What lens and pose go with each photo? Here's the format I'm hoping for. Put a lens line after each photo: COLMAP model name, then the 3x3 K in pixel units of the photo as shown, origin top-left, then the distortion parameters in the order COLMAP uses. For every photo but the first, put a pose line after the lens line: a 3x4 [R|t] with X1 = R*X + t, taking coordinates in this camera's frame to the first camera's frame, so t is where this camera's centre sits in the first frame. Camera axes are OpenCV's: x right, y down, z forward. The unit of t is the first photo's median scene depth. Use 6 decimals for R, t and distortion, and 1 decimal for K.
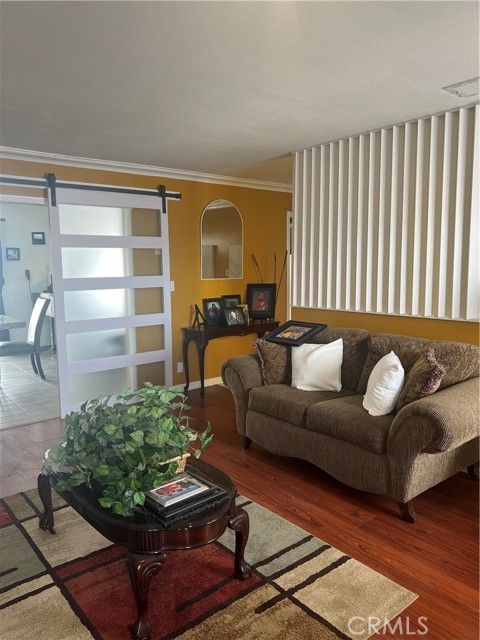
lens RADIAL K [[480.0, 0, 240.0], [0, 480.0, 320.0], [0, 0, 1]] dist [0.093769, -0.000099]
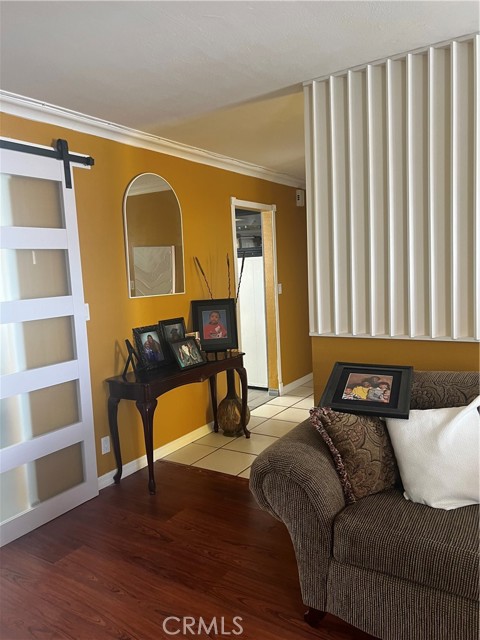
lens RADIAL K [[477.0, 0, 240.0], [0, 477.0, 320.0], [0, 0, 1]] dist [0.009652, 0.000938]
pose [[0.949576, -0.066812, 0.306335, -0.143546], [0.072435, 0.997348, -0.007011, -0.043579], [-0.305054, 0.028847, 0.951898, 0.387605]]
